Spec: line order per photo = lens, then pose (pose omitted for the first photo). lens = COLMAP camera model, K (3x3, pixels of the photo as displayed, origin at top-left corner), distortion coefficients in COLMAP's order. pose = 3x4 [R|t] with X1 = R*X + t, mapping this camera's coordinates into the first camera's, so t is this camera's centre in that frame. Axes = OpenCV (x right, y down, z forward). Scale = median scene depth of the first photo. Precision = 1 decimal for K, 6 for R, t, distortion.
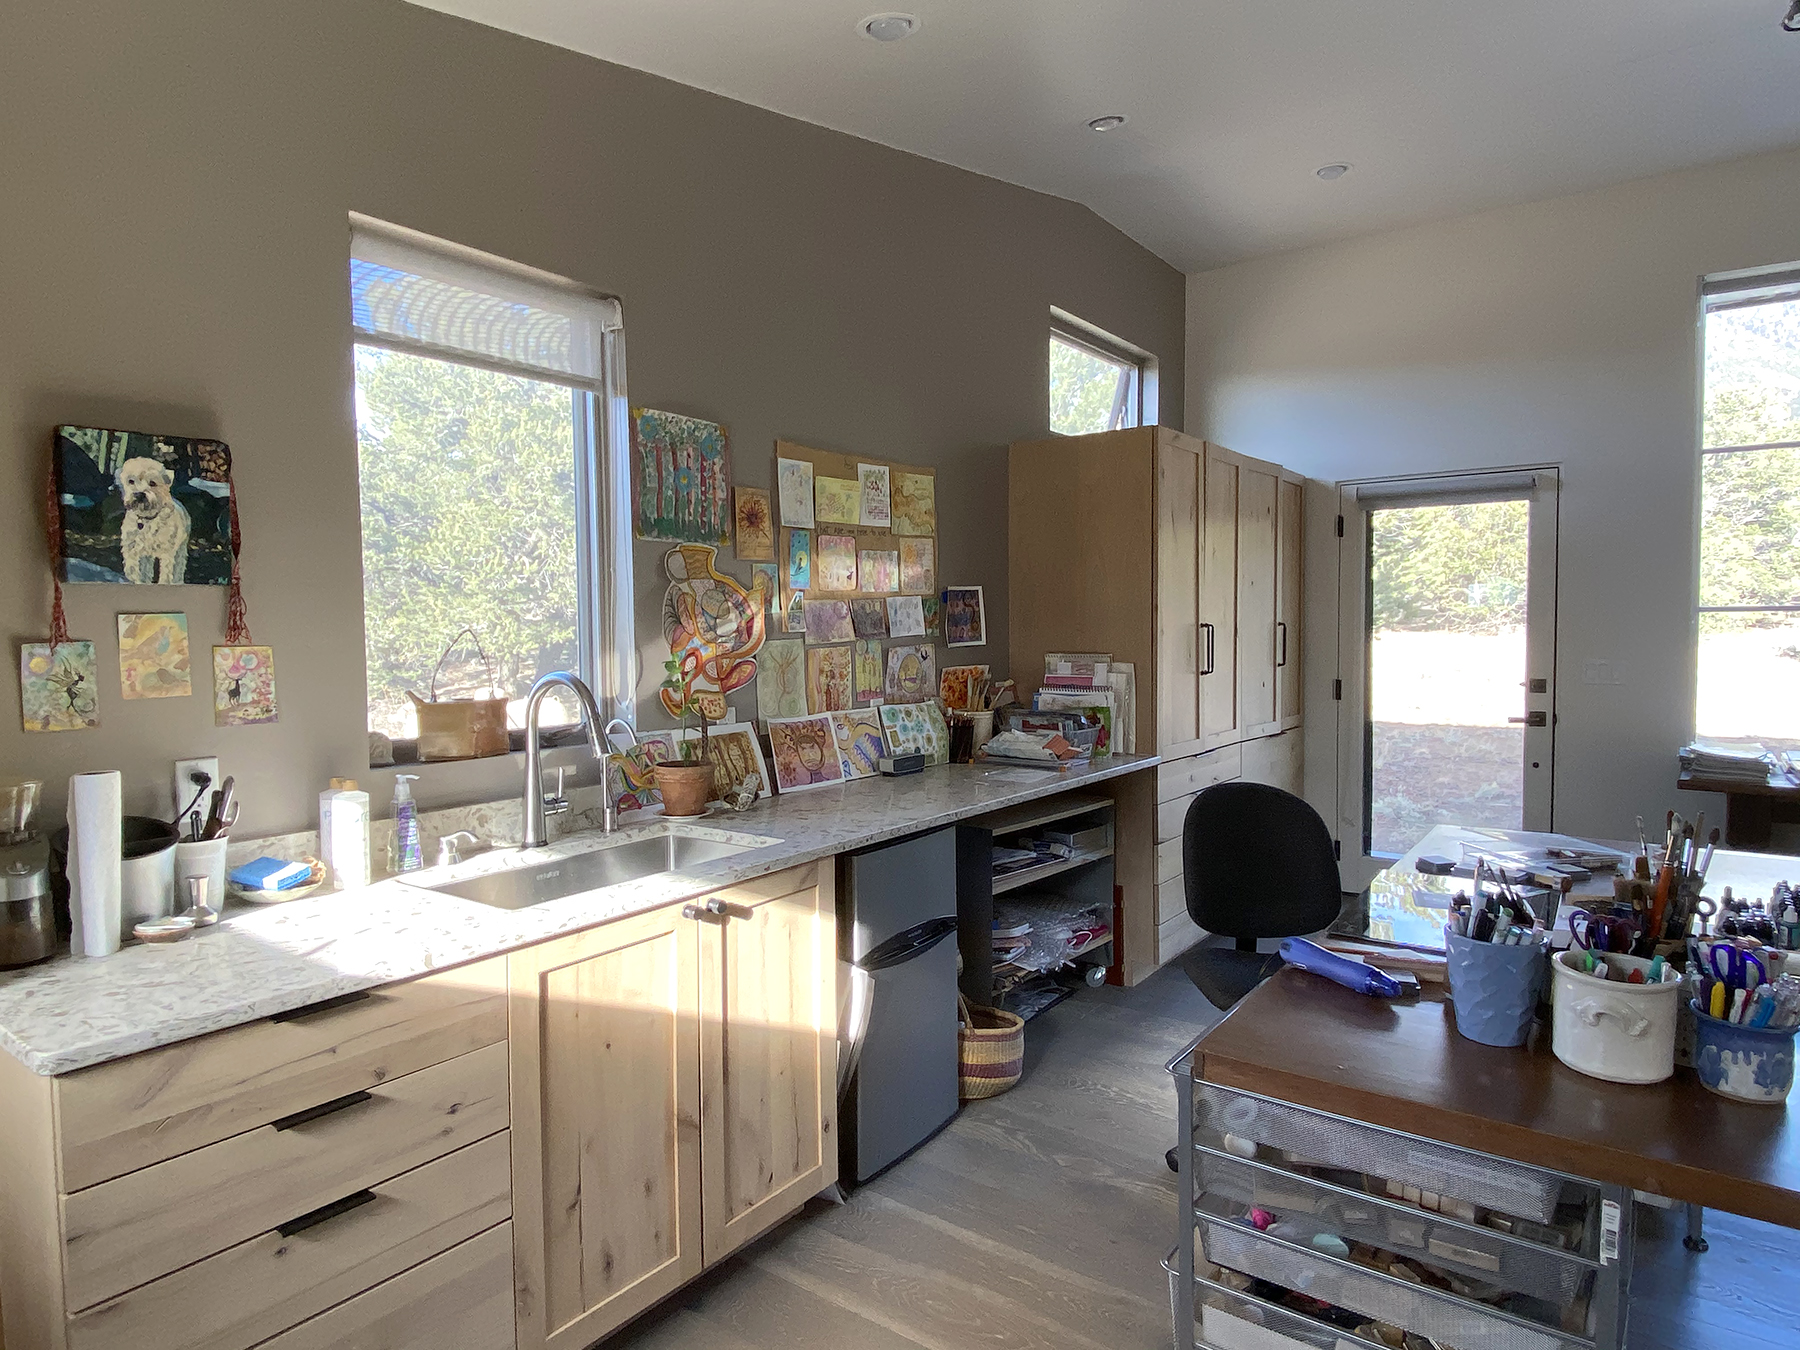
lens RADIAL K [[1071.9, 0, 900.0], [0, 1071.9, 675.0], [0, 0, 1]] dist [0.001415, -0.000138]
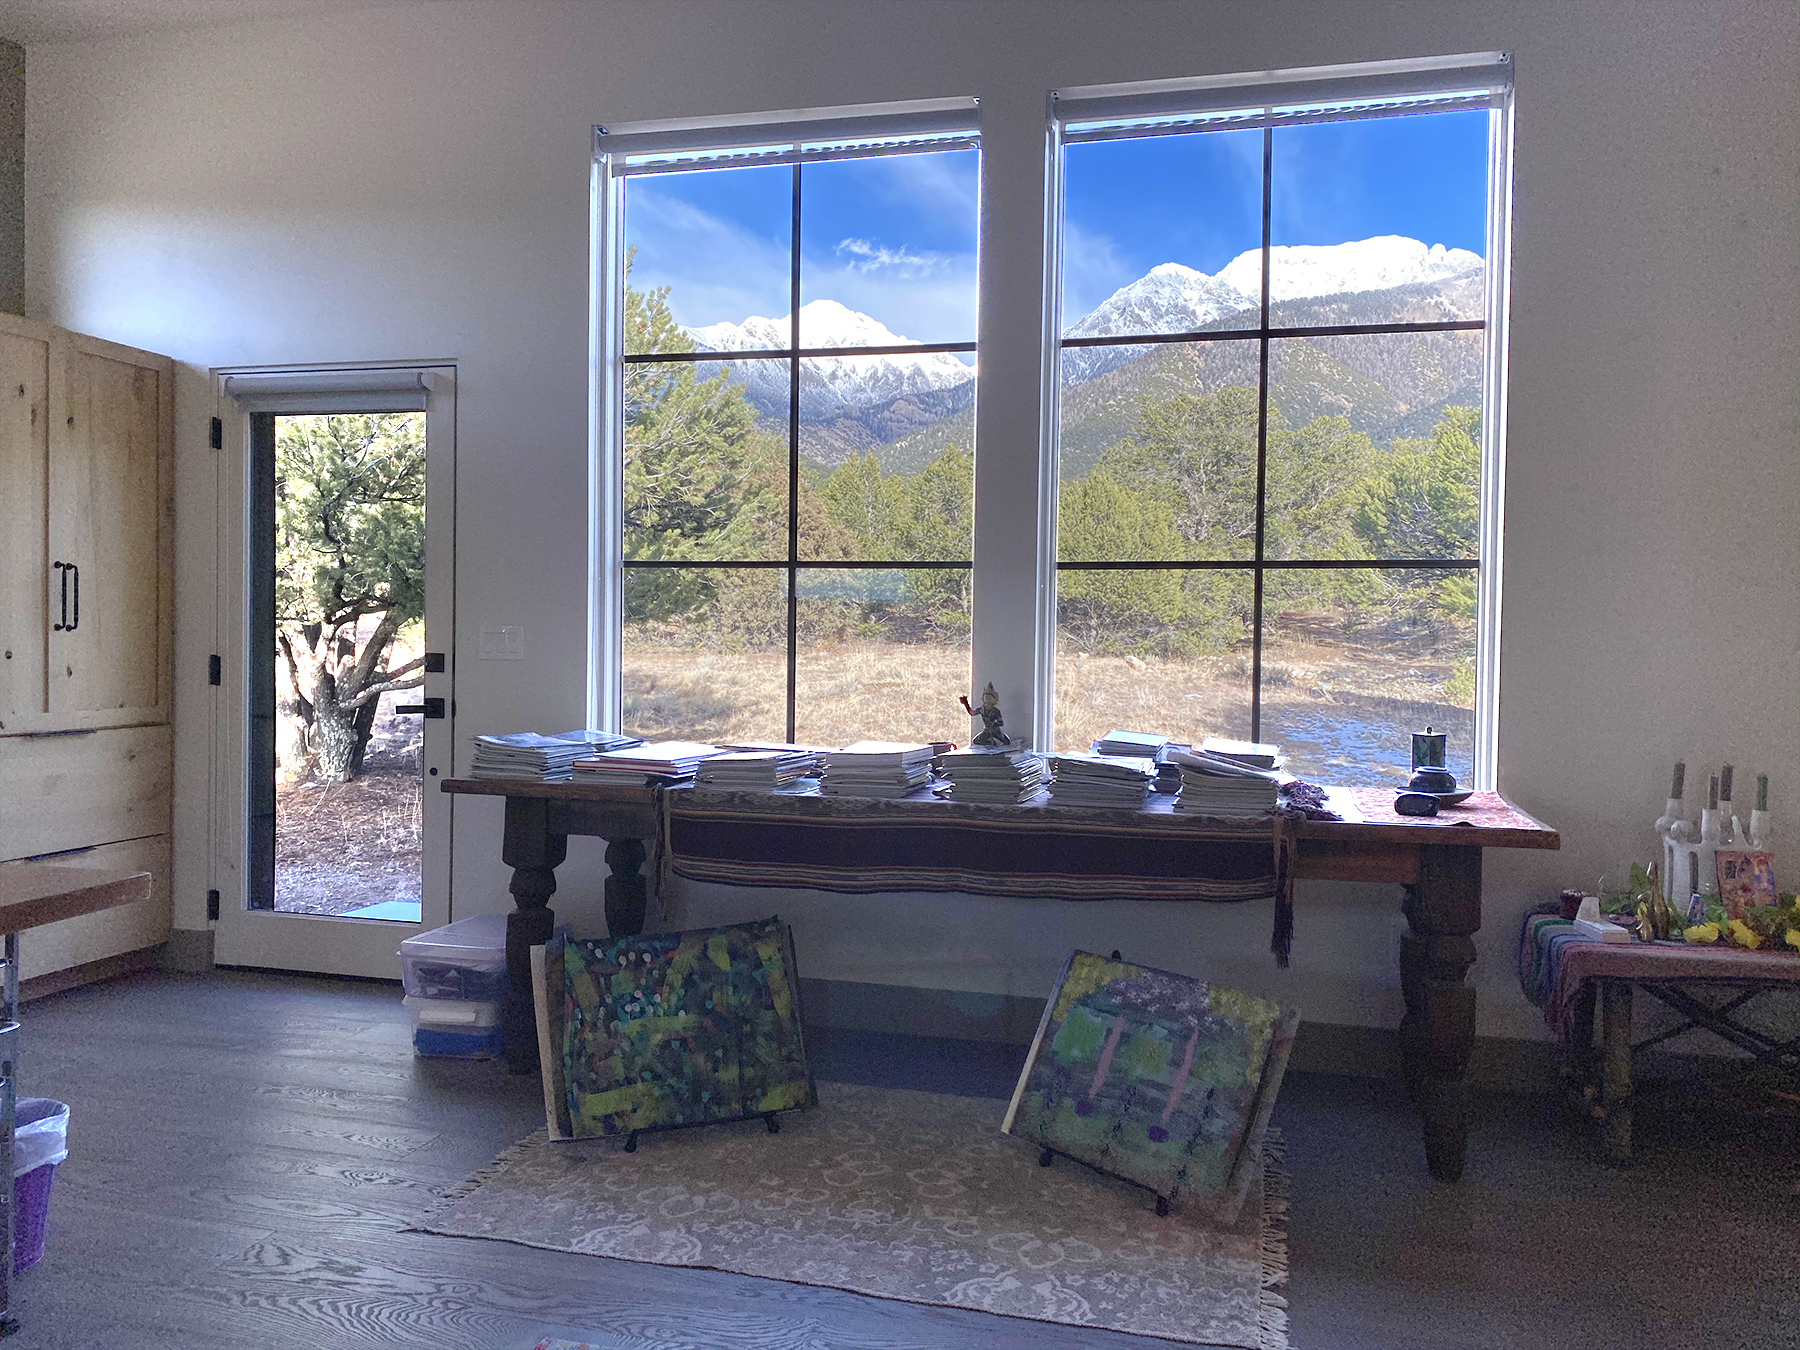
lens RADIAL K [[1371.3, 0, 900.0], [0, 1371.3, 675.0], [0, 0, 1]] dist [0.050552, -0.002371]
pose [[0.930110, 0.012773, 0.367058, 0.455897], [-0.005708, 0.999777, -0.020327, 0.029777], [-0.367236, 0.016812, 0.929976, 0.008082]]
